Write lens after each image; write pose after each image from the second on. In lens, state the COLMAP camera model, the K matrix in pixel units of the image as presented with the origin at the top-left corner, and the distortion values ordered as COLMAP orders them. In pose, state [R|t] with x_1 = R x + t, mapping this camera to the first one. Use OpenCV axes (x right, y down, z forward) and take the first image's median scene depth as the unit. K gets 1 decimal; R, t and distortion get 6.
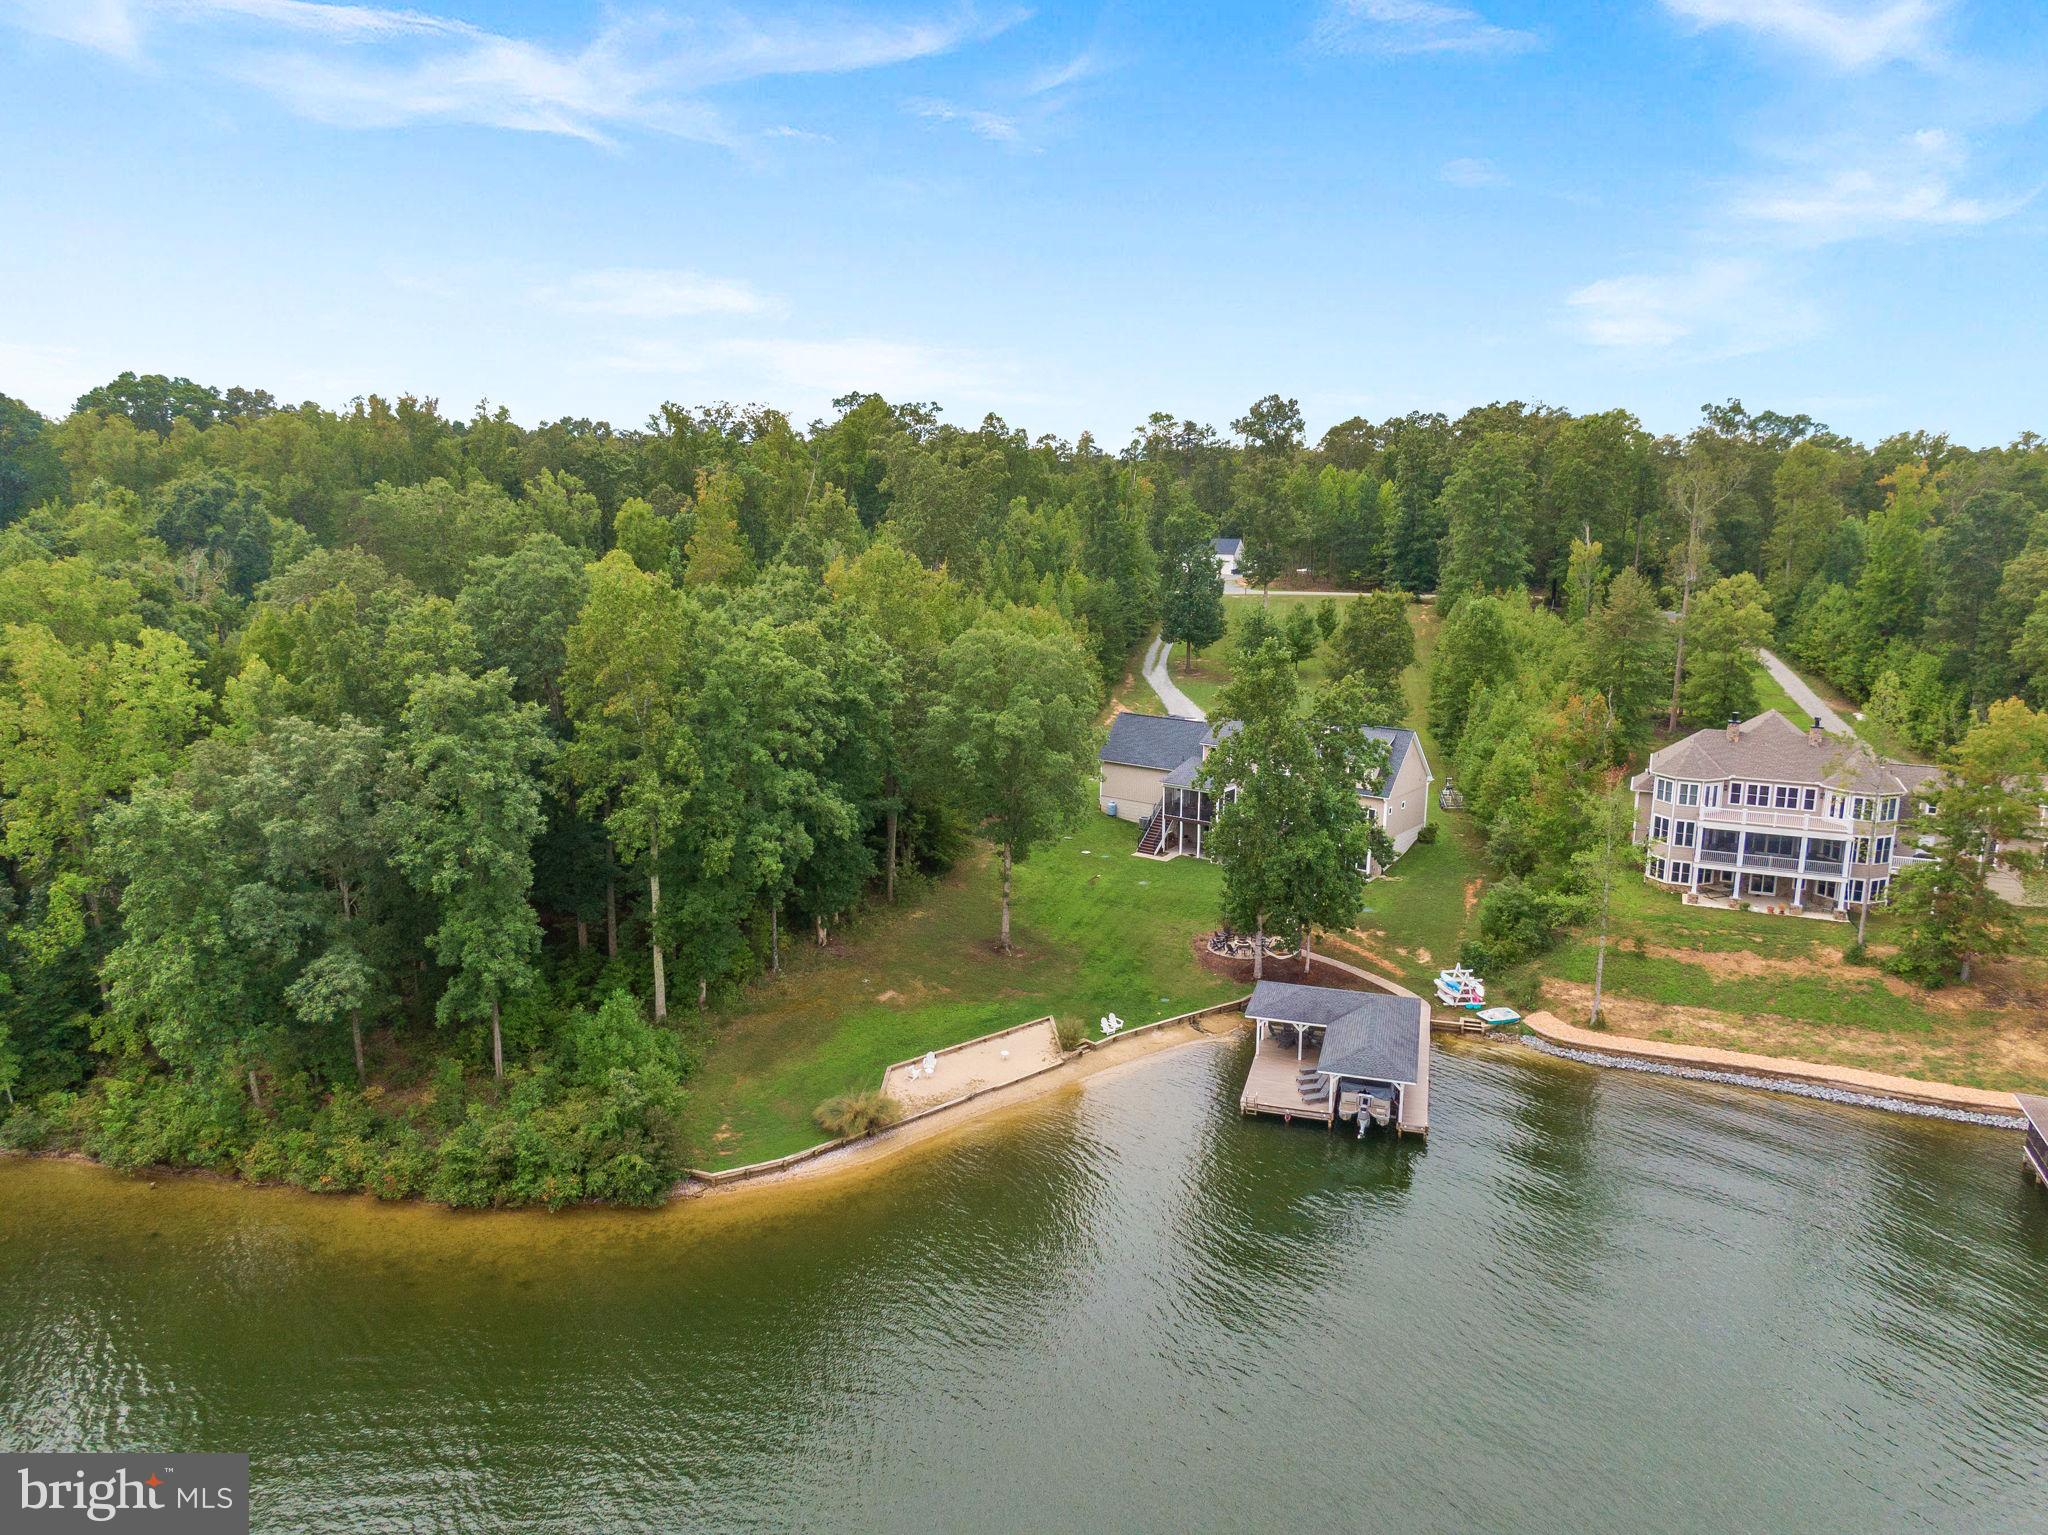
lens RADIAL K [[1480.3, 0, 1023.7], [0, 1480.3, 772.5], [0, 0, 1]] dist [0.045994, -0.066860]
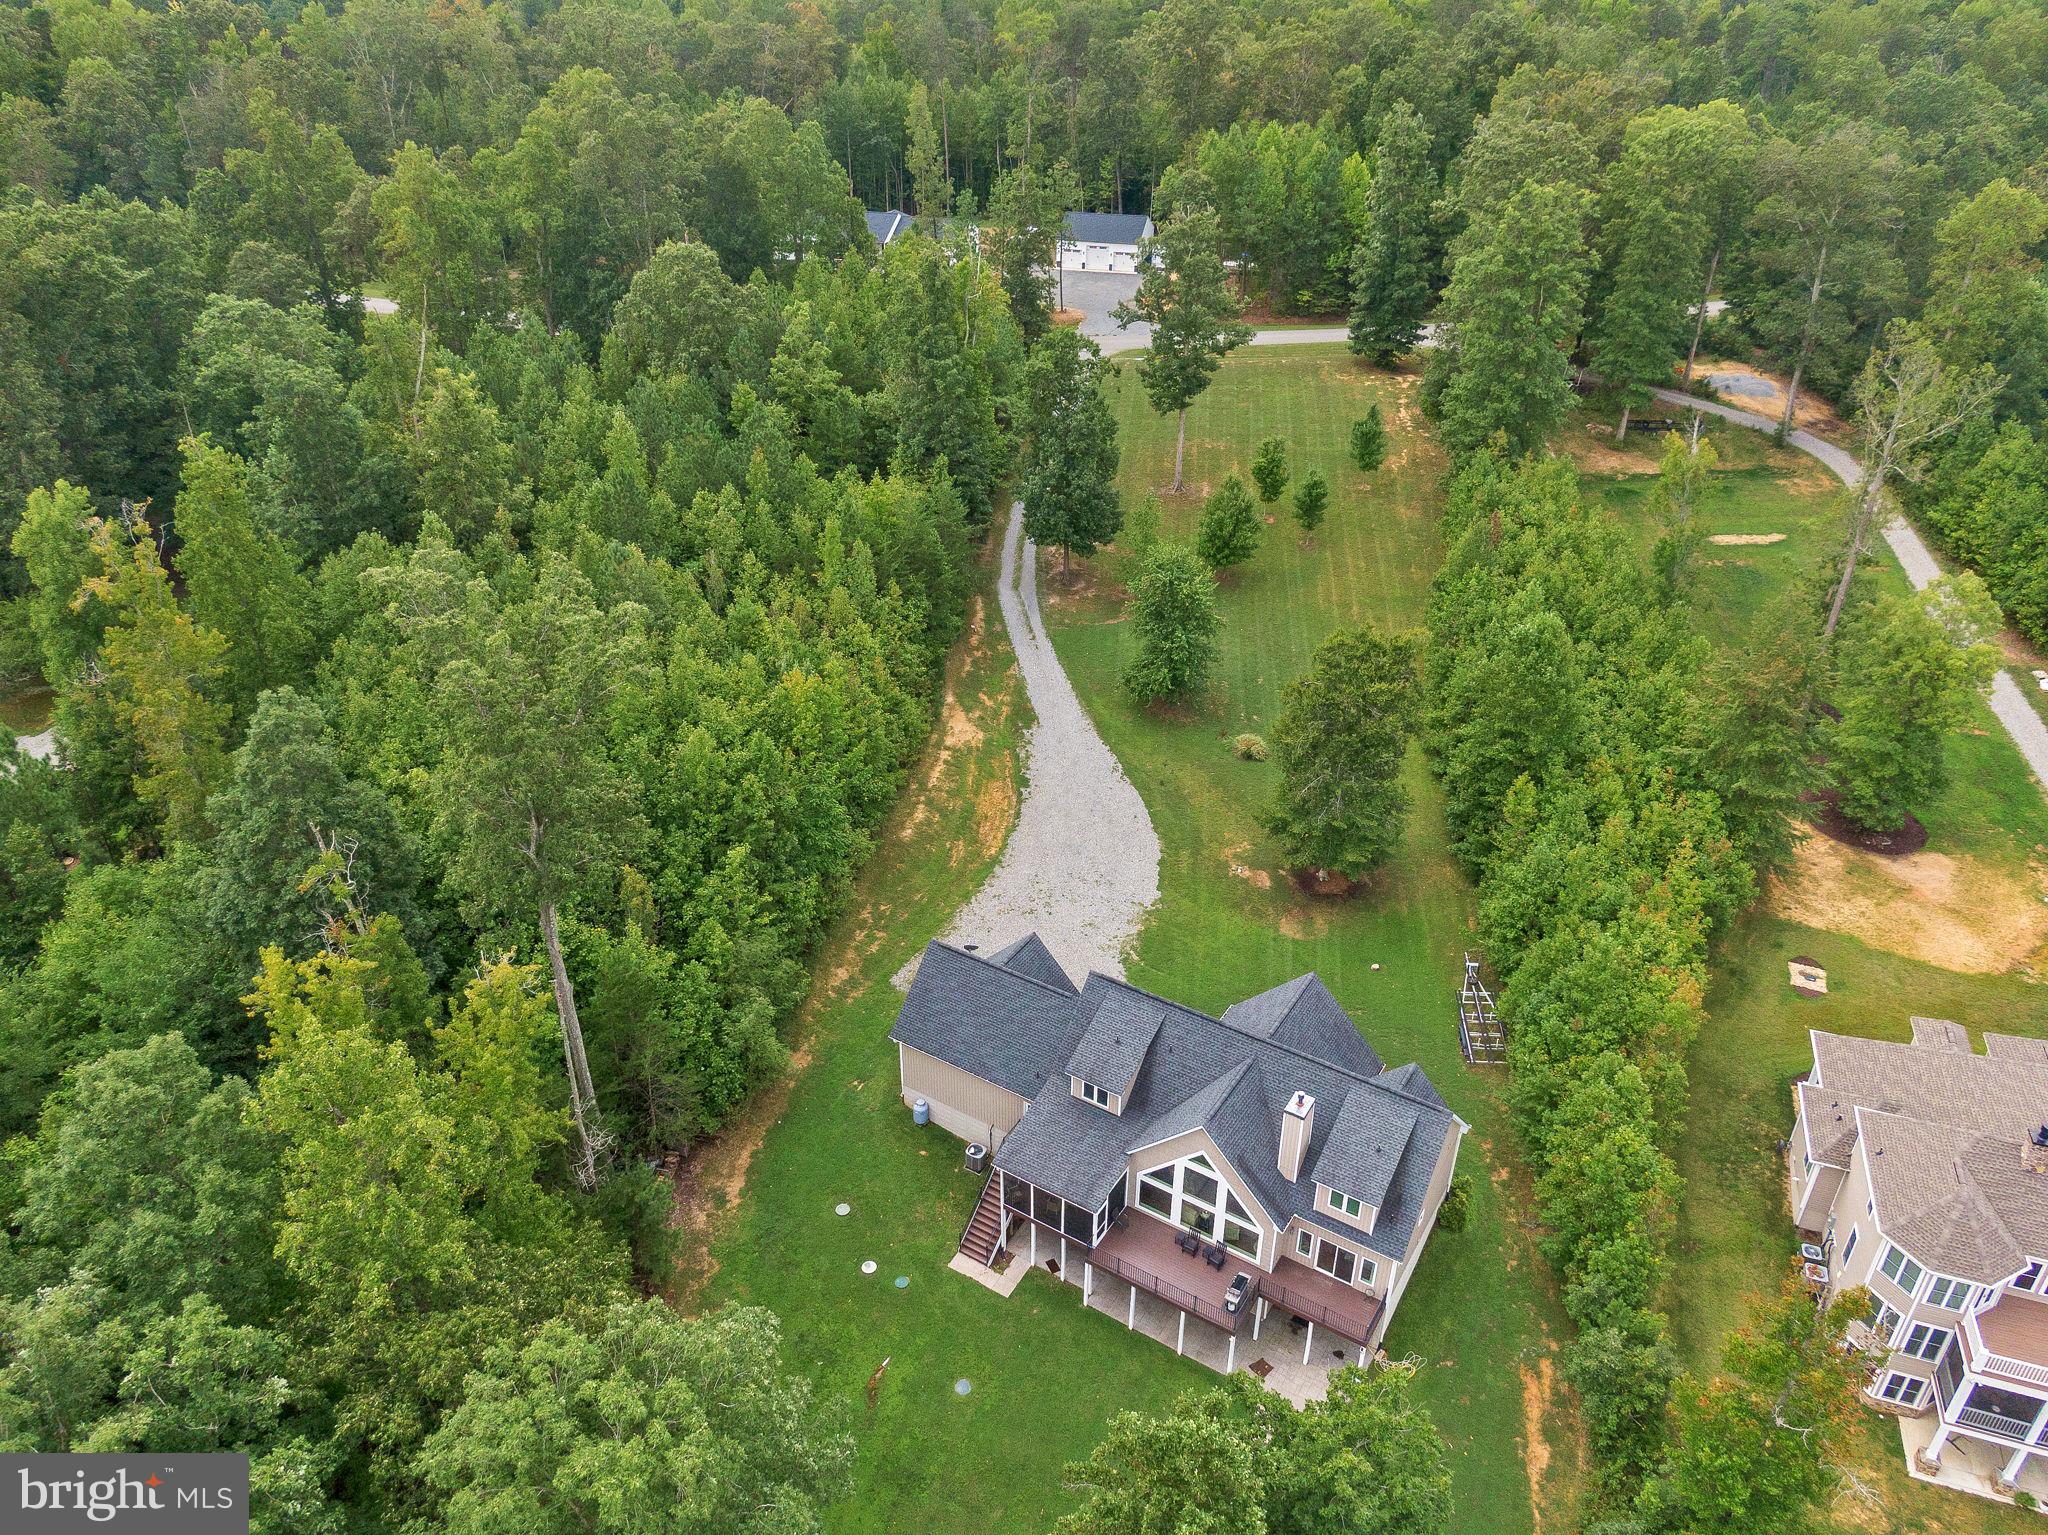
lens RADIAL K [[1483.6, 0, 1033.5], [0, 1483.6, 774.5], [0, 0, 1]] dist [0.052512, -0.084173]
pose [[0.997290, -0.043192, 0.059551, 0.105772], [0.021137, 0.943604, 0.330402, -0.422006], [-0.070463, -0.328248, 0.941960, 0.683047]]
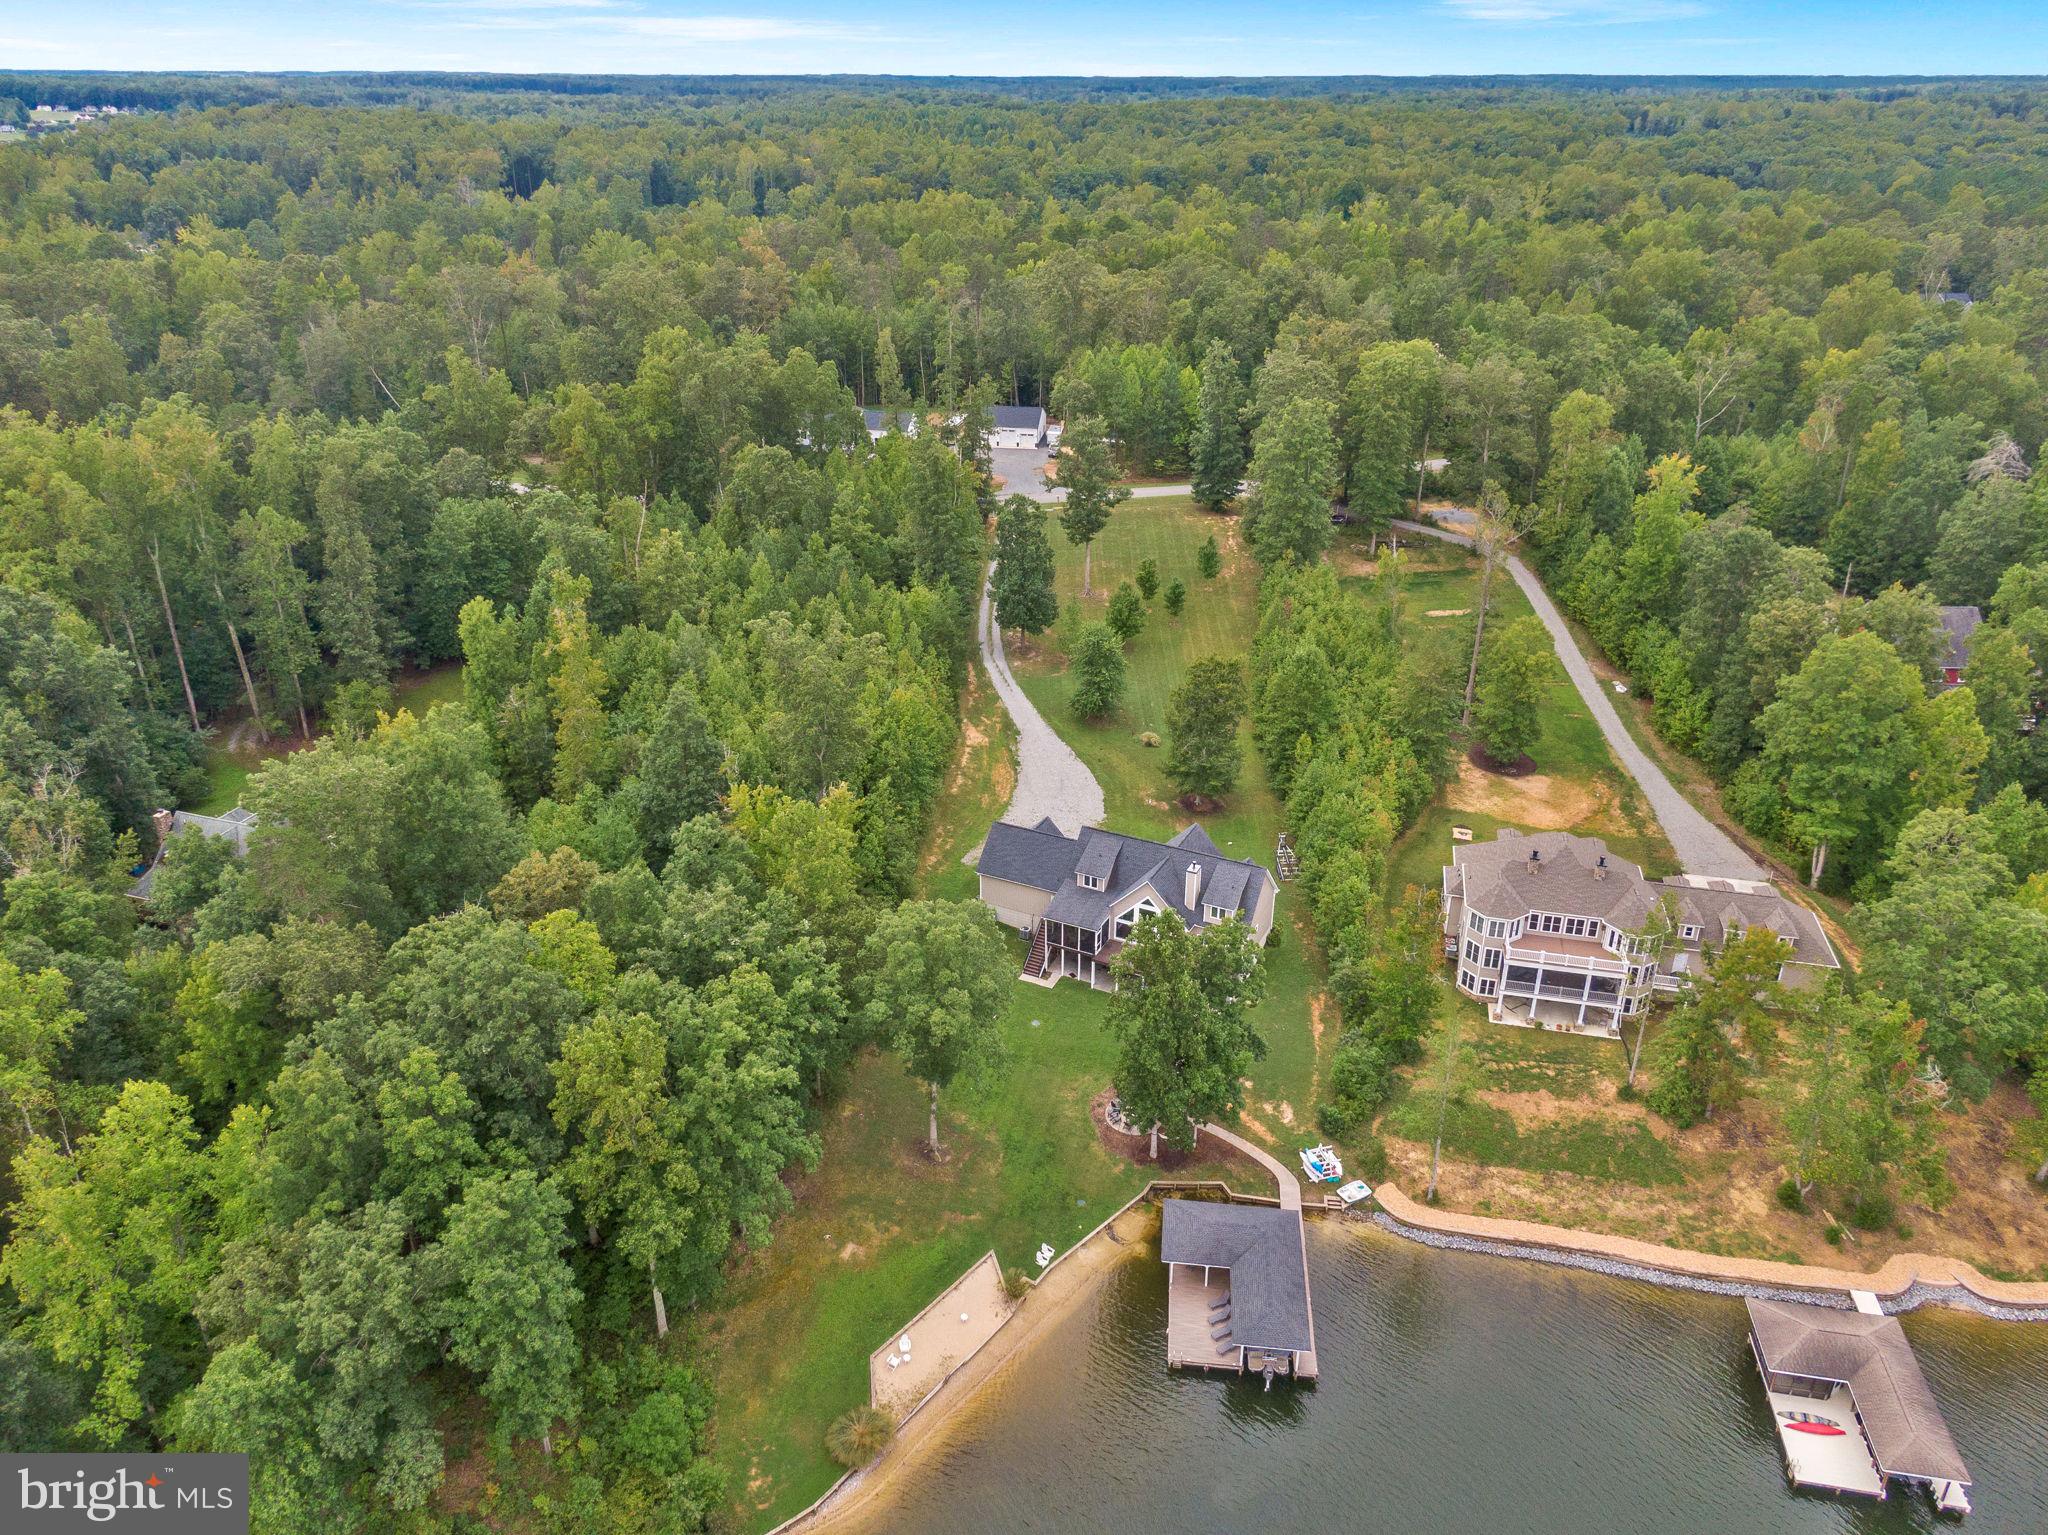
lens RADIAL K [[1483.6, 0, 1033.5], [0, 1483.6, 774.5], [0, 0, 1]] dist [0.052512, -0.084173]
pose [[0.984681, -0.080344, 0.154749, -0.101305], [0.040665, 0.968856, 0.244263, -0.484558], [-0.169554, -0.234228, 0.957282, -0.039867]]
